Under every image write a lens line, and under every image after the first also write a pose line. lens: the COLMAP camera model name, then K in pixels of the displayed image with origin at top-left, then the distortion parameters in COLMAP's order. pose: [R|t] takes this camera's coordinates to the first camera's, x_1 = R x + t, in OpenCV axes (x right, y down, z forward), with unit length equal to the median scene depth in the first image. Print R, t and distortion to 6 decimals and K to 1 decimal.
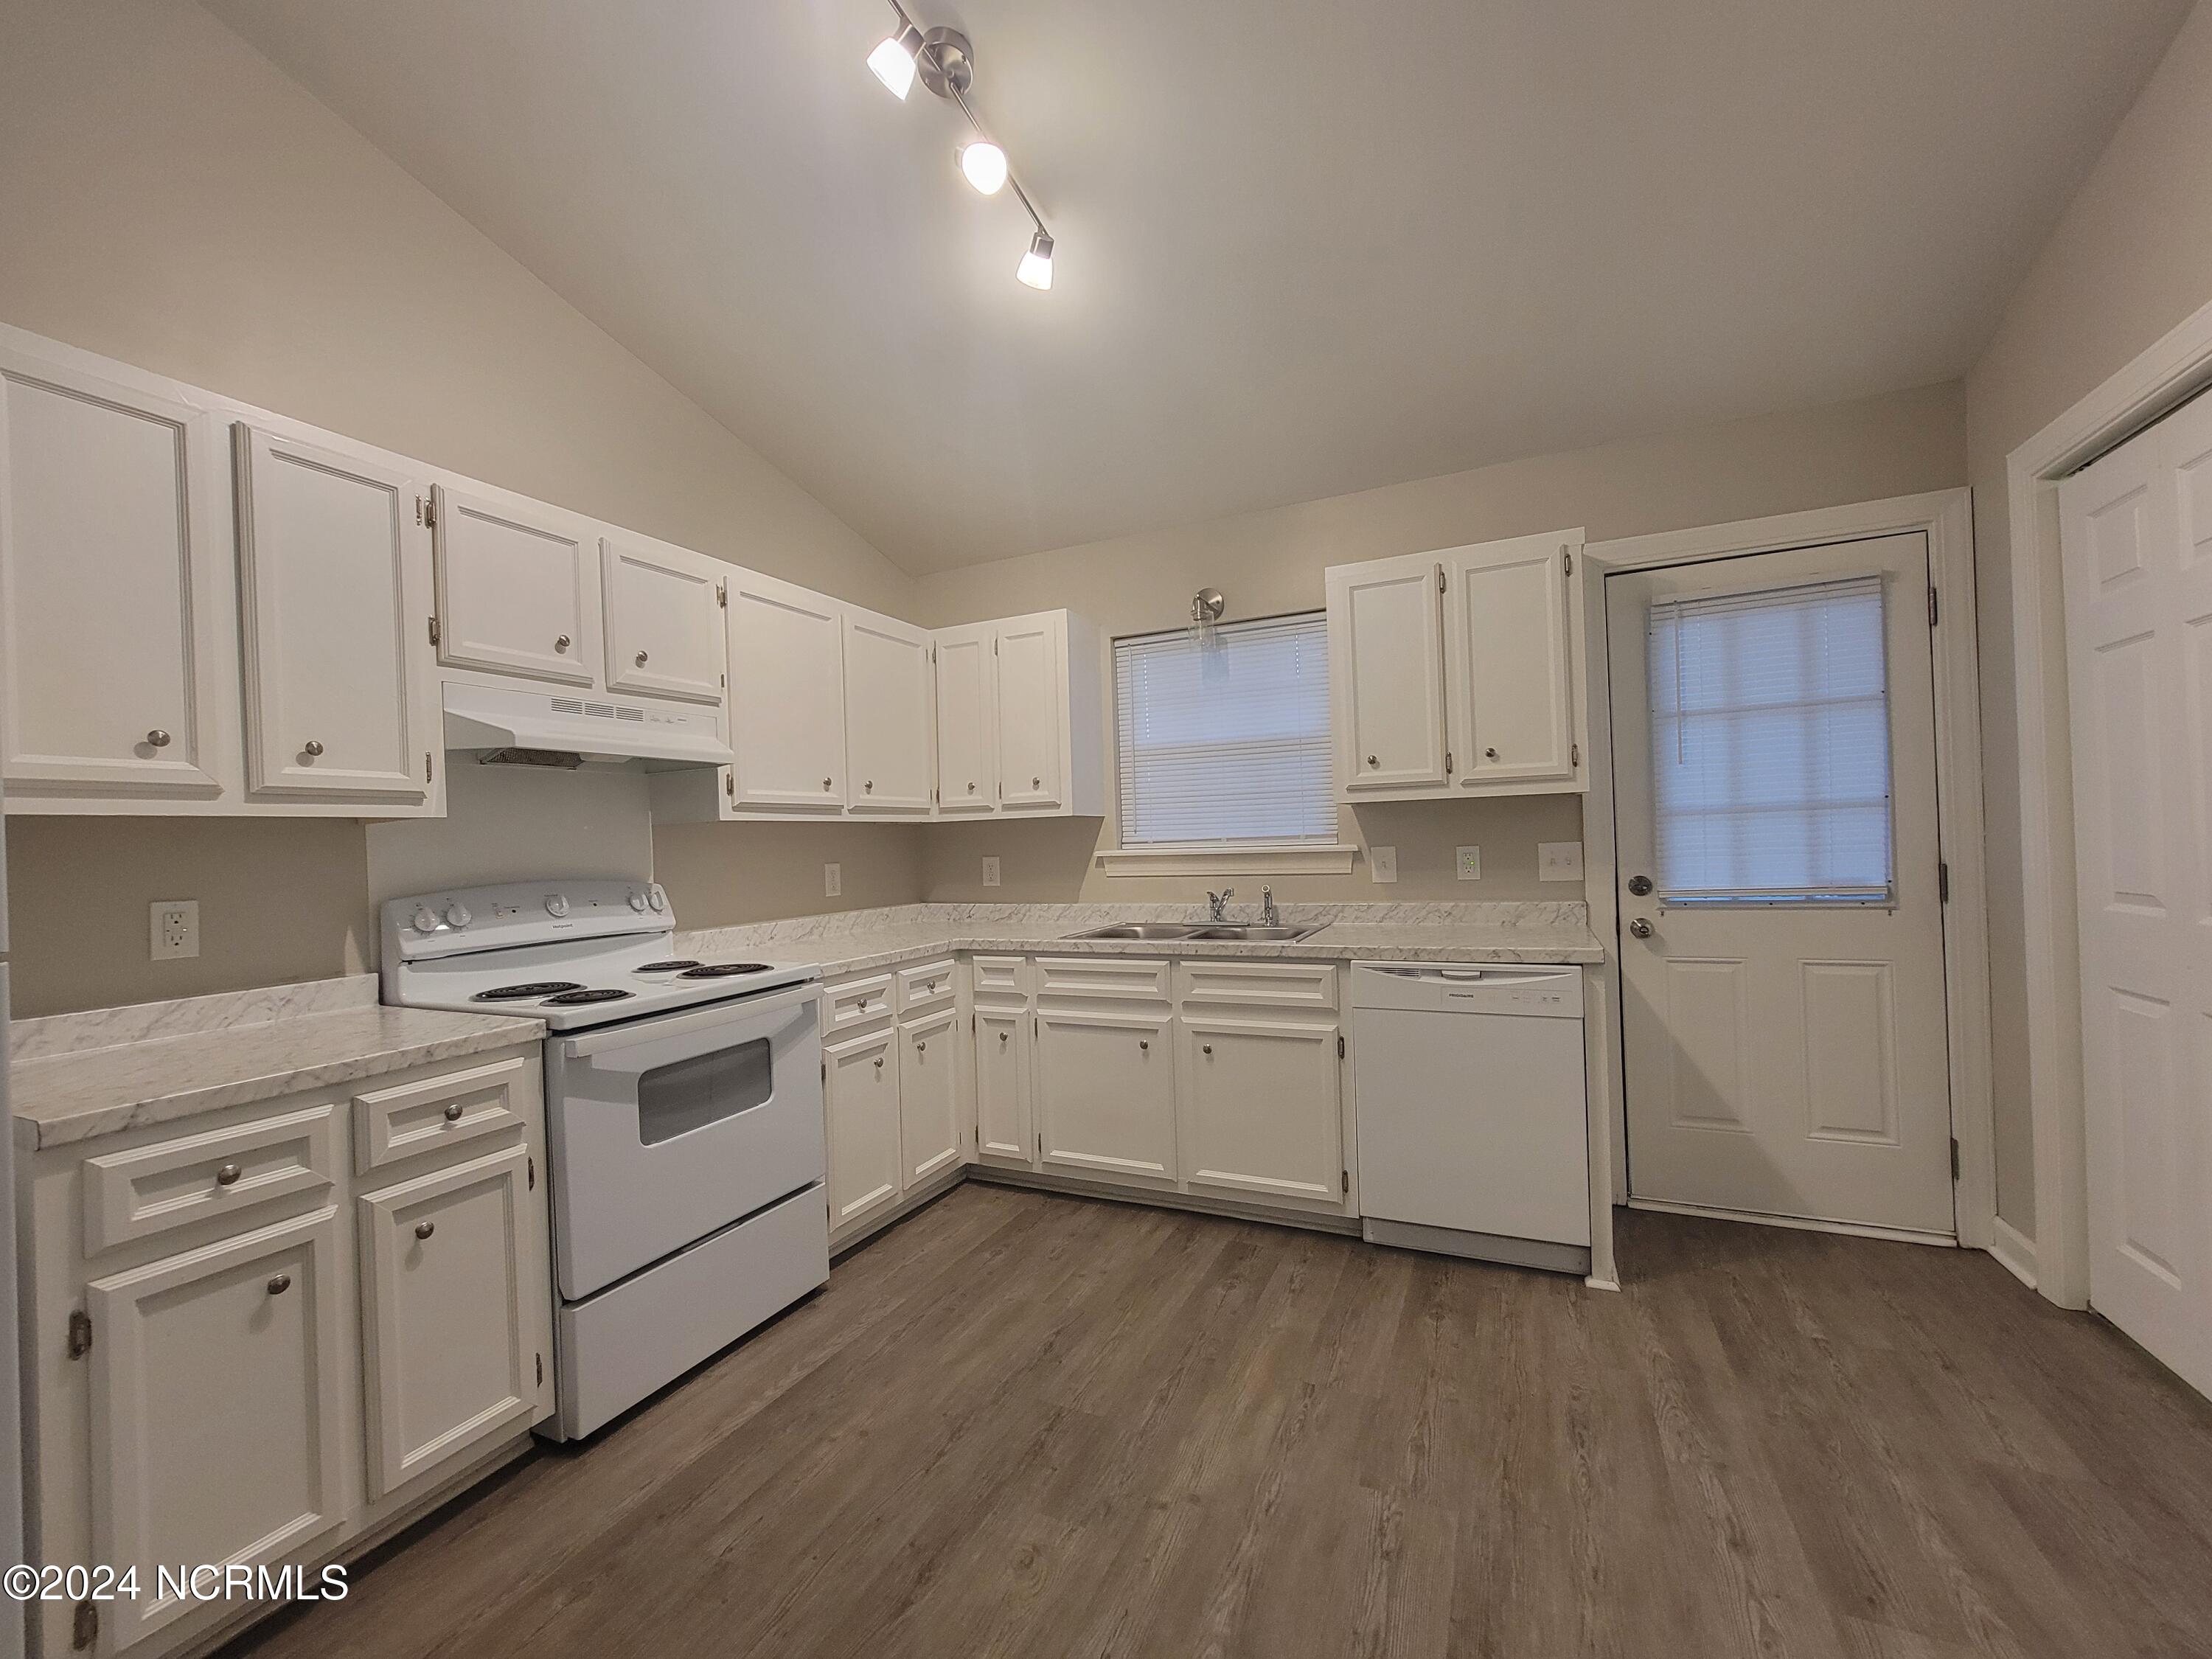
lens RADIAL K [[902.9, 0, 1097.9], [0, 902.9, 837.5], [0, 0, 1]] dist [-0.003219, 0.001853]
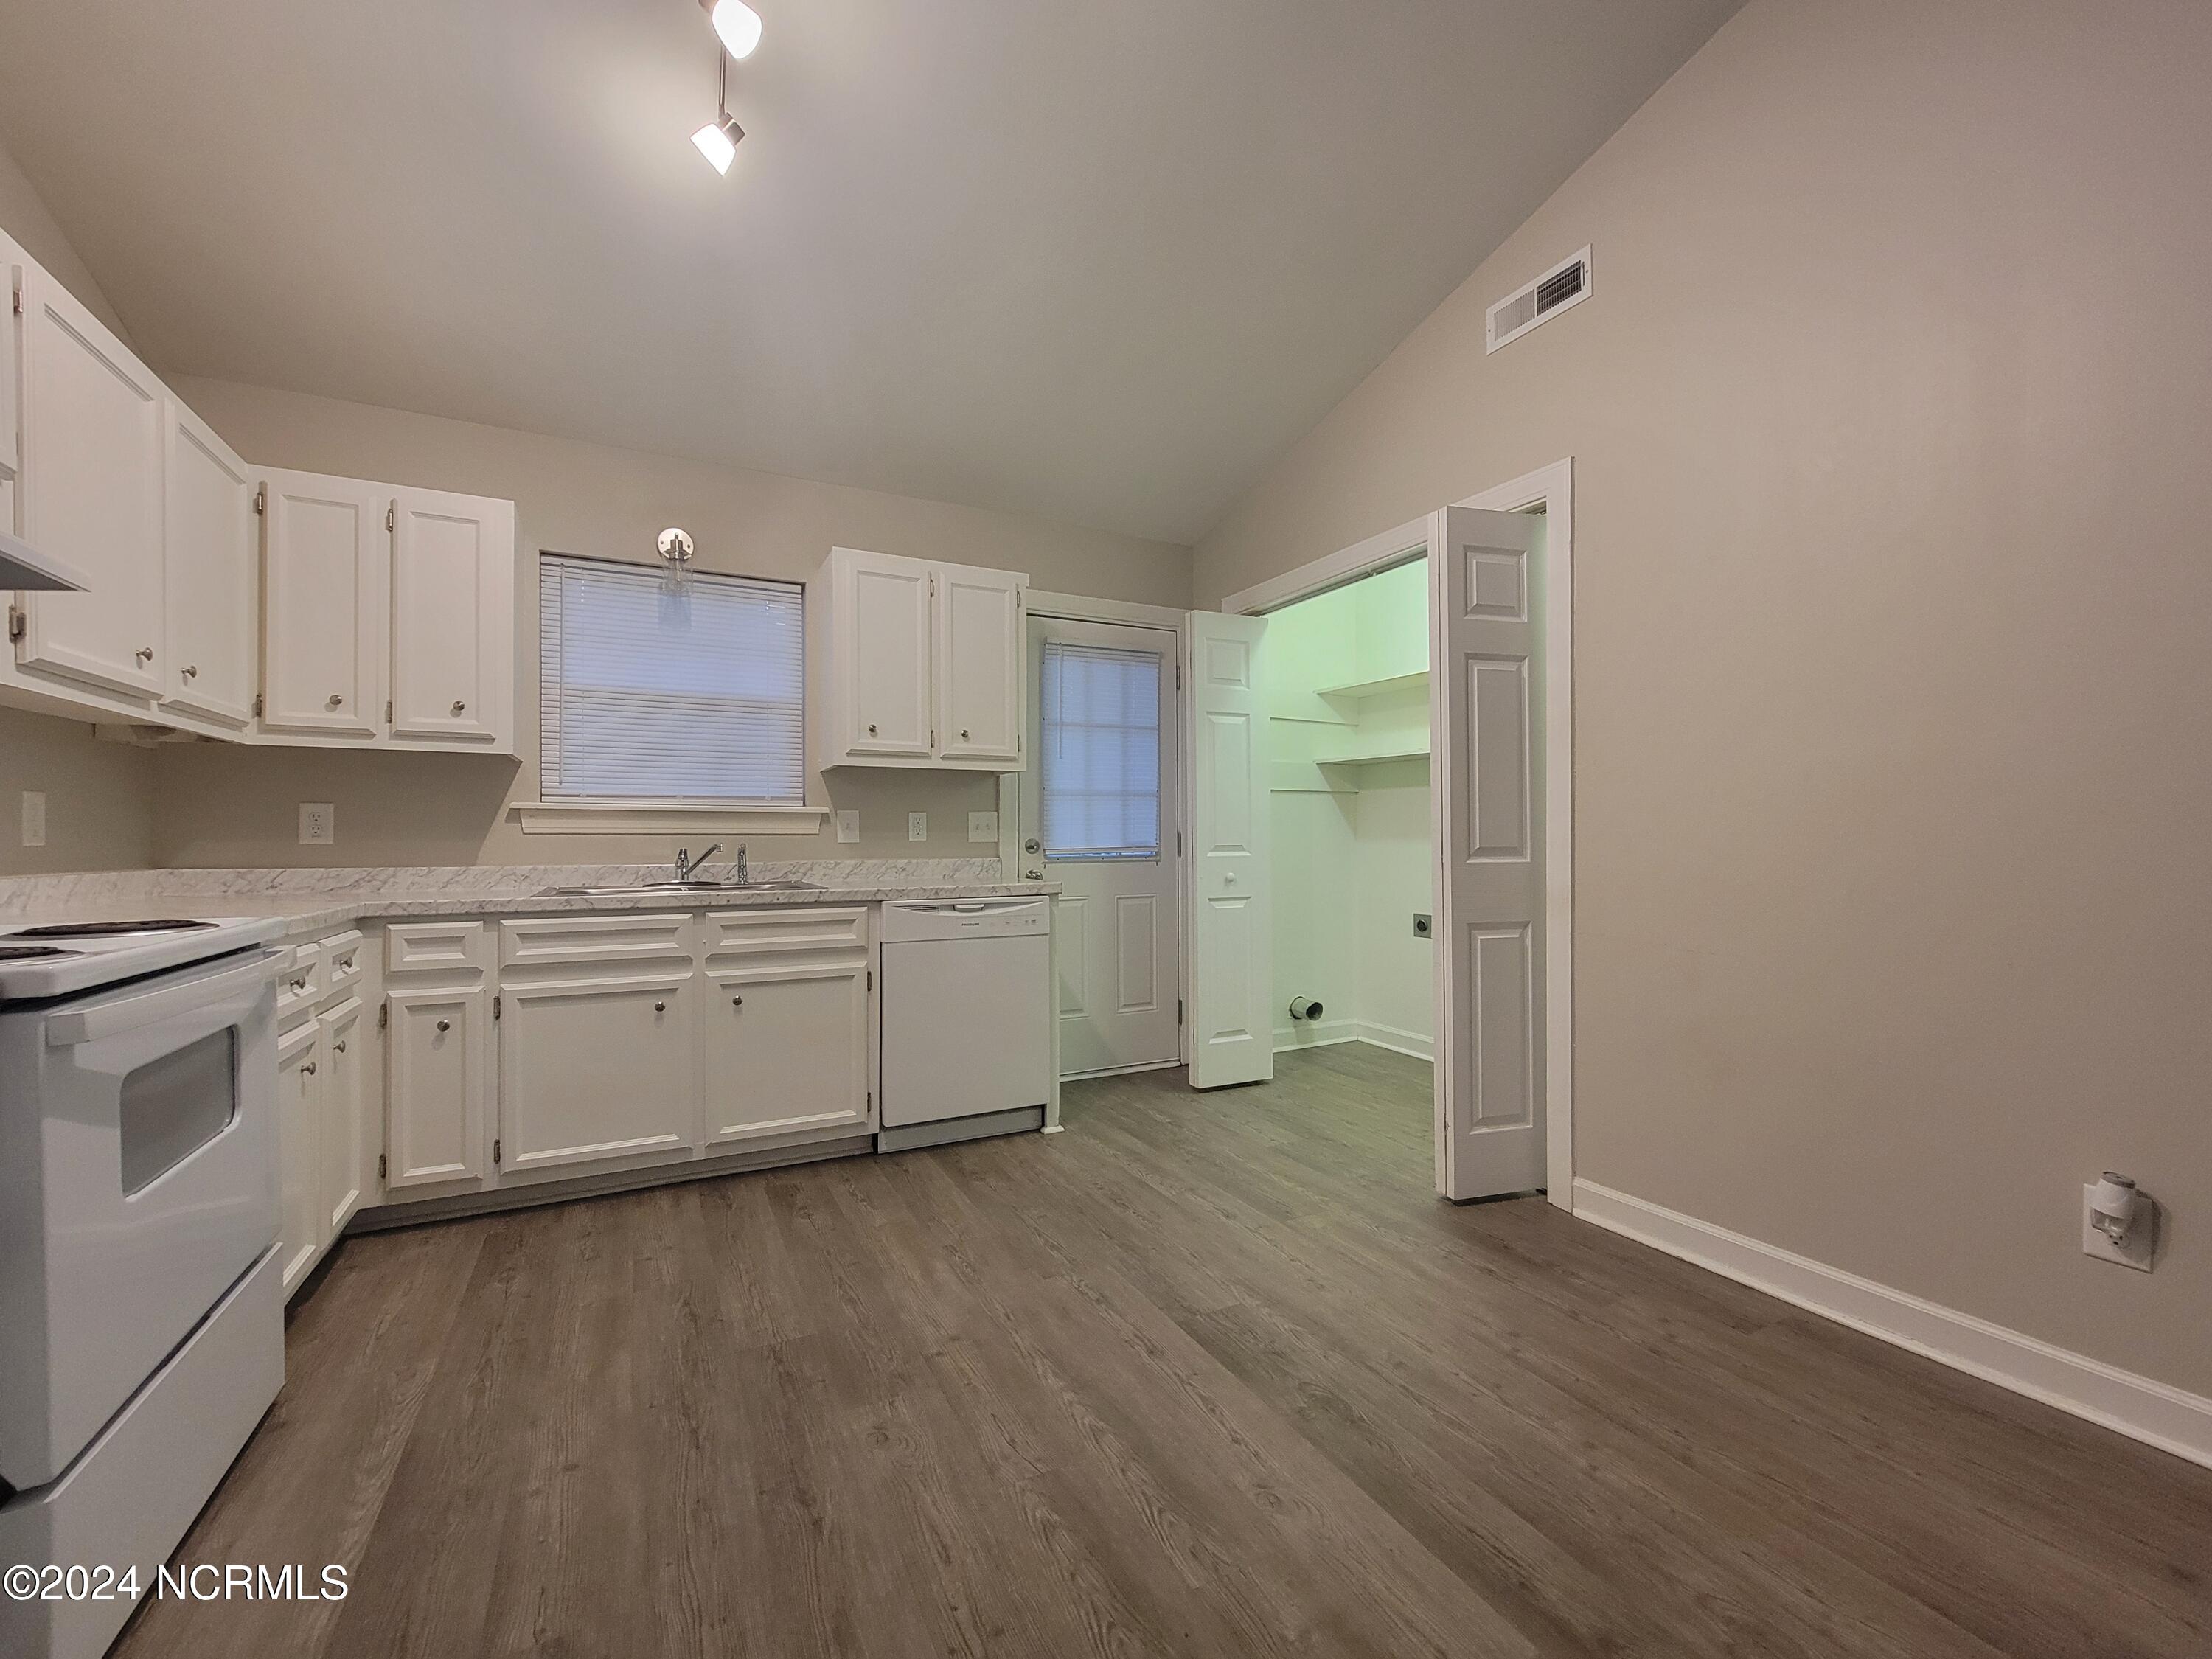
lens RADIAL K [[902.9, 0, 1090.8], [0, 902.9, 835.3], [0, 0, 1]] dist [-0.003219, 0.001853]
pose [[0.617883, 0.036181, 0.785437, -0.440065], [-0.021832, 0.999345, -0.028859, 0.079528], [-0.785967, 0.000684, 0.618268, 0.099923]]
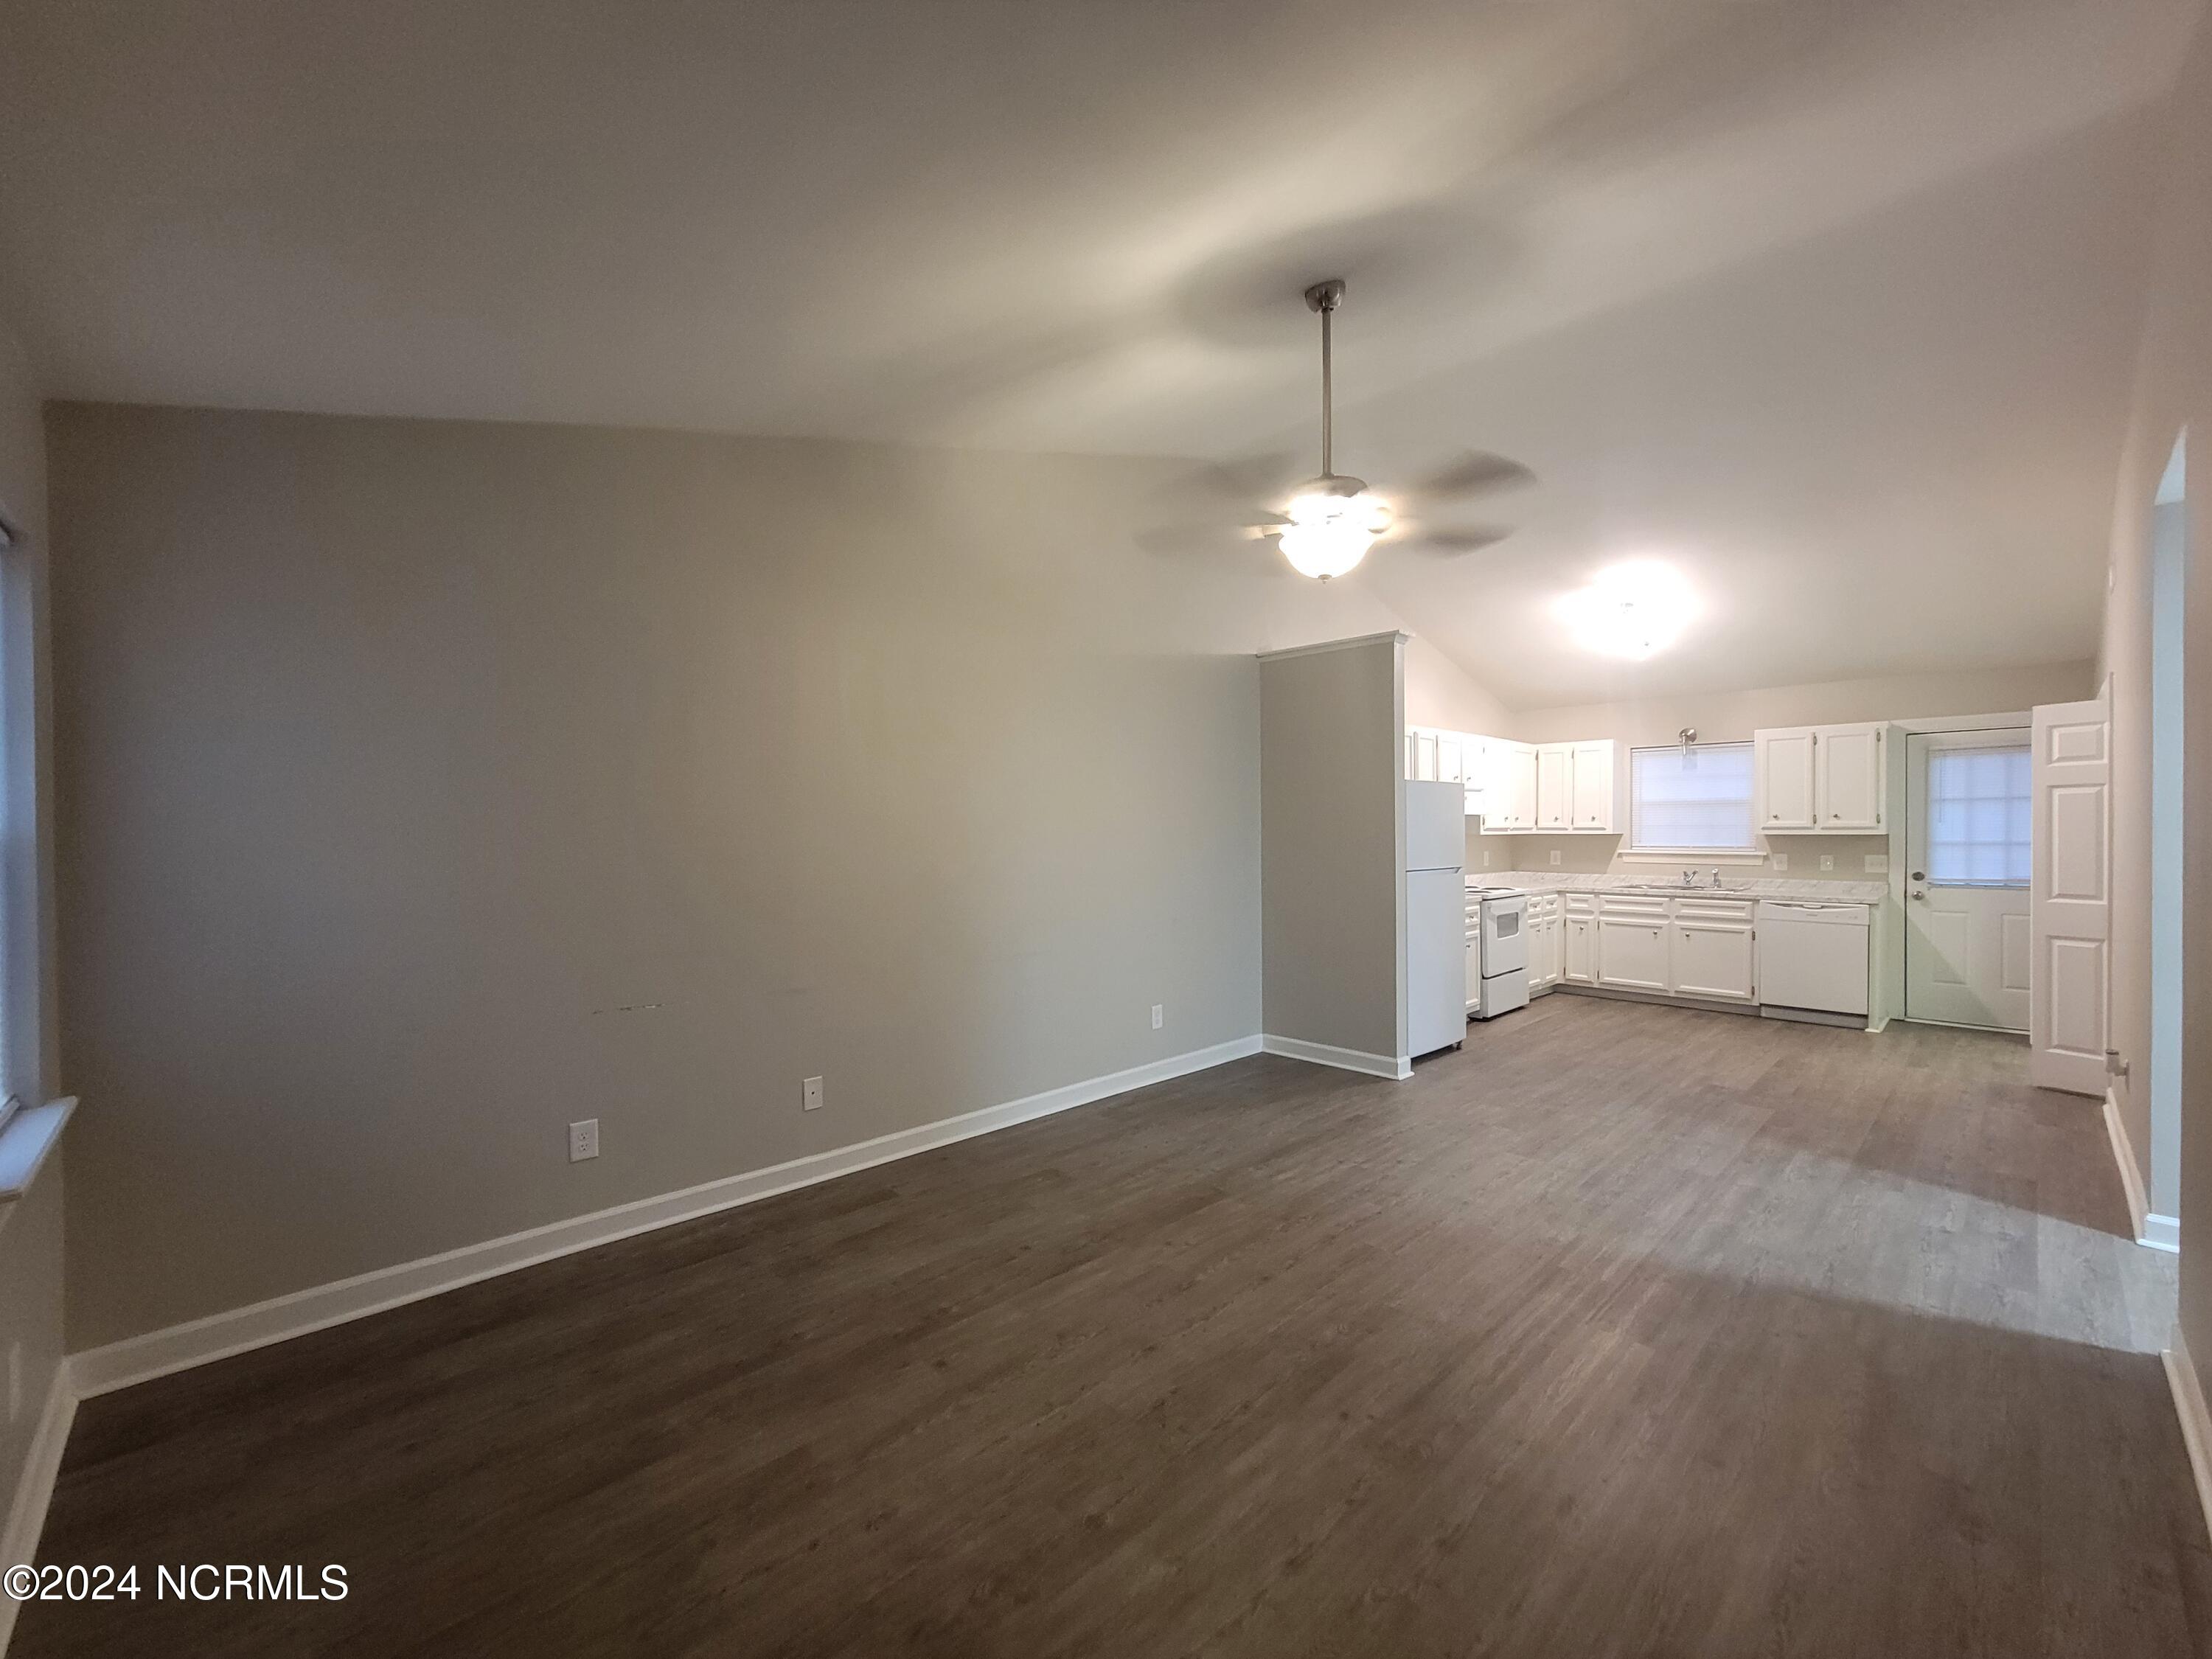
lens RADIAL K [[902.9, 0, 1099.1], [0, 902.9, 838.5], [0, 0, 1]] dist [-0.003219, 0.001853]
pose [[0.933319, 0.033267, -0.357505, -0.520248], [-0.025487, 0.999325, 0.026454, -0.049658], [0.358143, -0.015578, 0.933537, -1.908356]]
